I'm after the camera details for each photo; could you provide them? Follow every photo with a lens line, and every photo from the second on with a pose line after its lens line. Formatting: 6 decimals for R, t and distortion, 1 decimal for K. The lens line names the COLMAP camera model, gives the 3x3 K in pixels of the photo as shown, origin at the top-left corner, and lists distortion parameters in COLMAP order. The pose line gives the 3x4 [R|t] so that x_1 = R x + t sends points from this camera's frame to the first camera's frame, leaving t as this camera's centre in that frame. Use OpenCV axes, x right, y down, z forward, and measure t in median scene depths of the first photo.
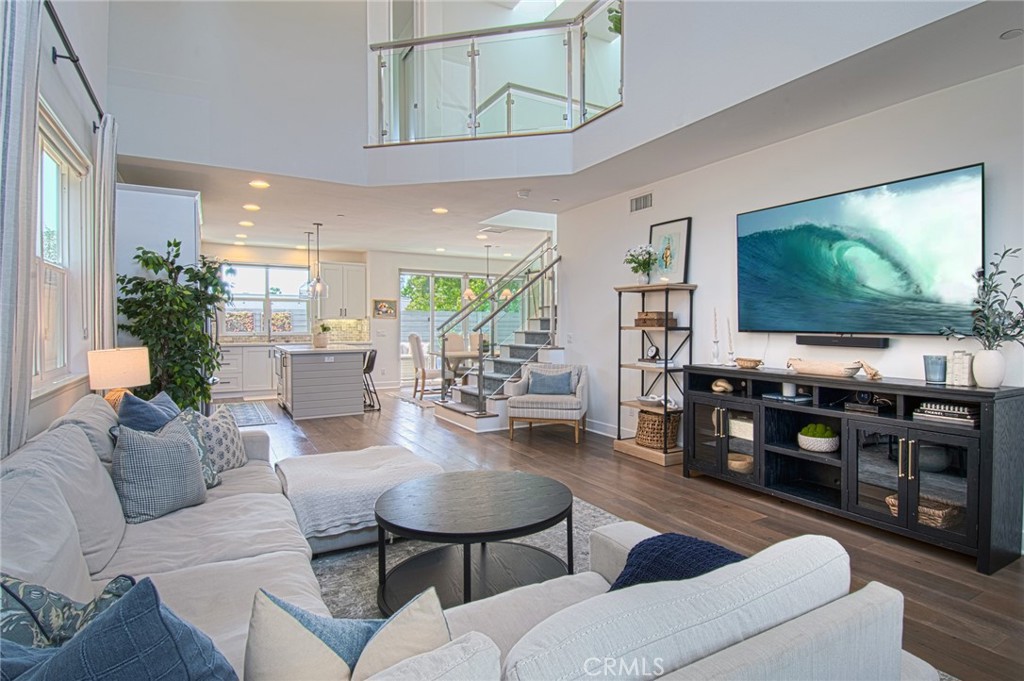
lens RADIAL K [[550.4, 0, 546.9], [0, 550.4, 336.3], [0, 0, 1]] dist [0.045494, -0.050757]
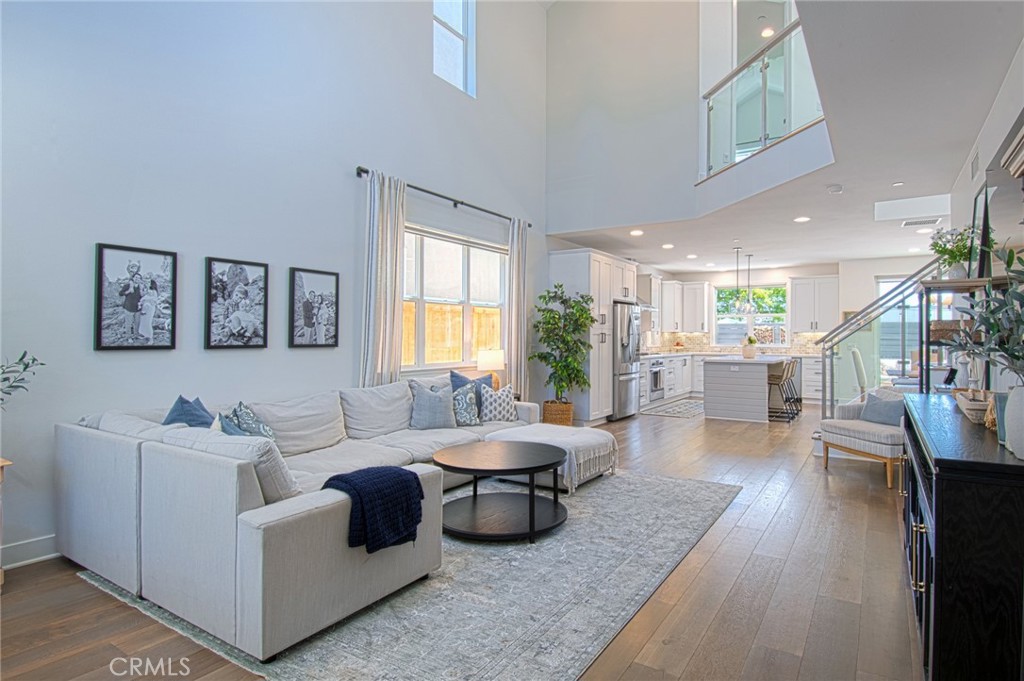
lens RADIAL K [[550.4, 0, 546.9], [0, 550.4, 336.3], [0, 0, 1]] dist [0.045494, -0.050757]
pose [[0.458701, 0.000842, -0.888590, 0.480504], [-0.022792, 0.999682, -0.010818, -0.003081], [0.888298, 0.025215, 0.458574, 0.166978]]
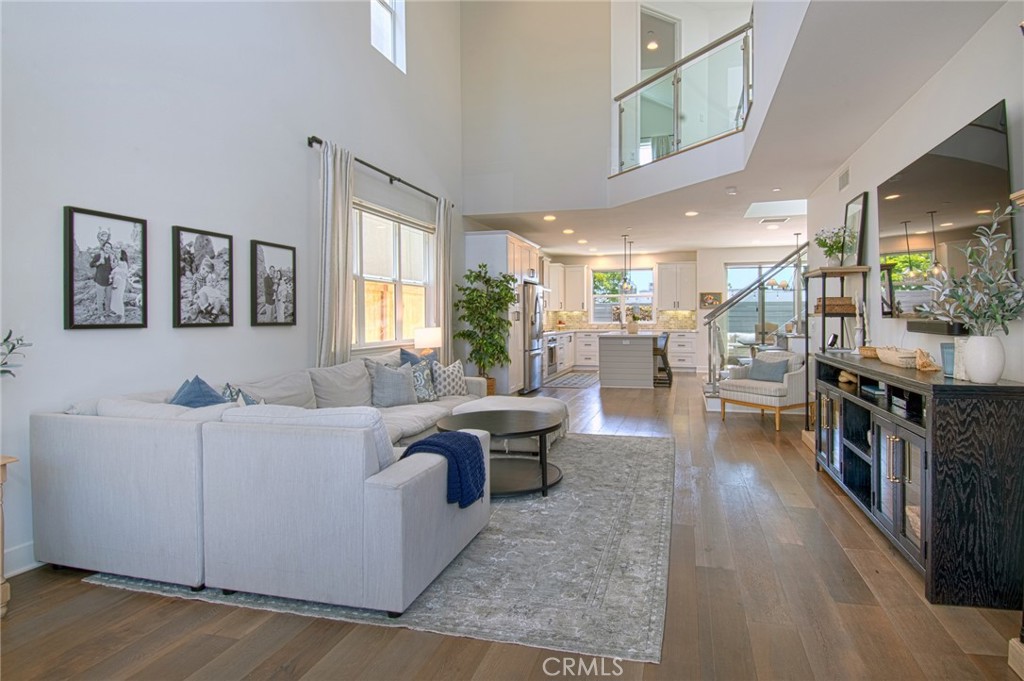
lens RADIAL K [[546.9, 0, 555.1], [0, 546.9, 329.7], [0, 0, 1]] dist [0.047114, -0.049833]
pose [[0.706064, 0.011136, -0.708060, 0.426523], [-0.009666, 0.999935, 0.006088, 0.007262], [0.708082, 0.002546, 0.706126, 0.001422]]
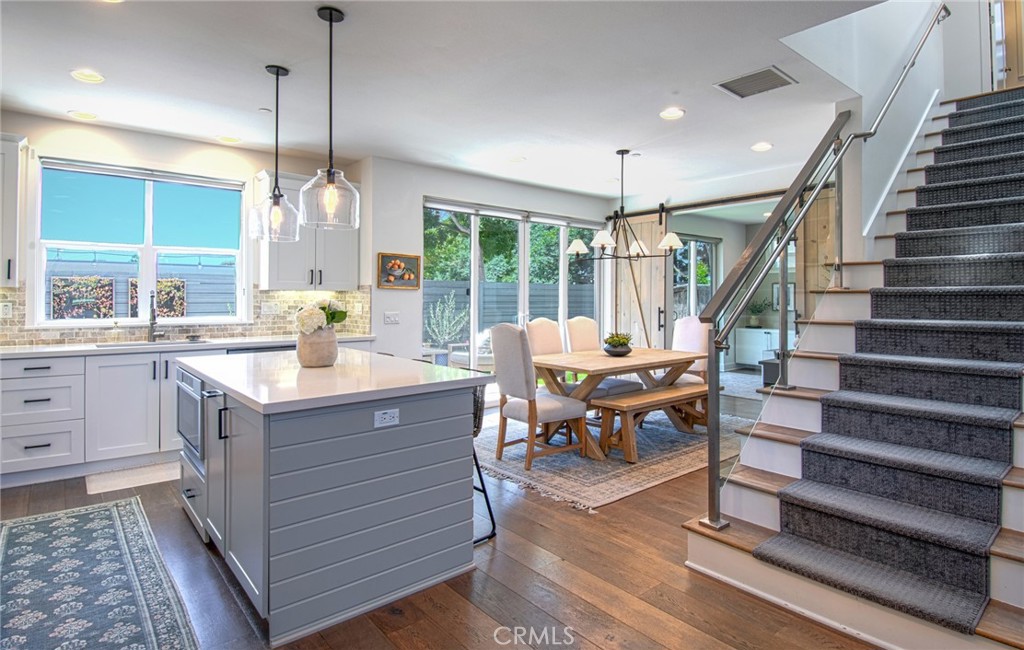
lens RADIAL K [[533.1, 0, 536.9], [0, 533.1, 320.3], [0, 0, 1]] dist [0.002002, -0.000060]
pose [[0.983415, -0.002696, 0.181351, -0.410098], [-0.000581, 0.999838, 0.018017, -0.021092], [-0.181370, -0.017824, 0.983253, 0.778575]]
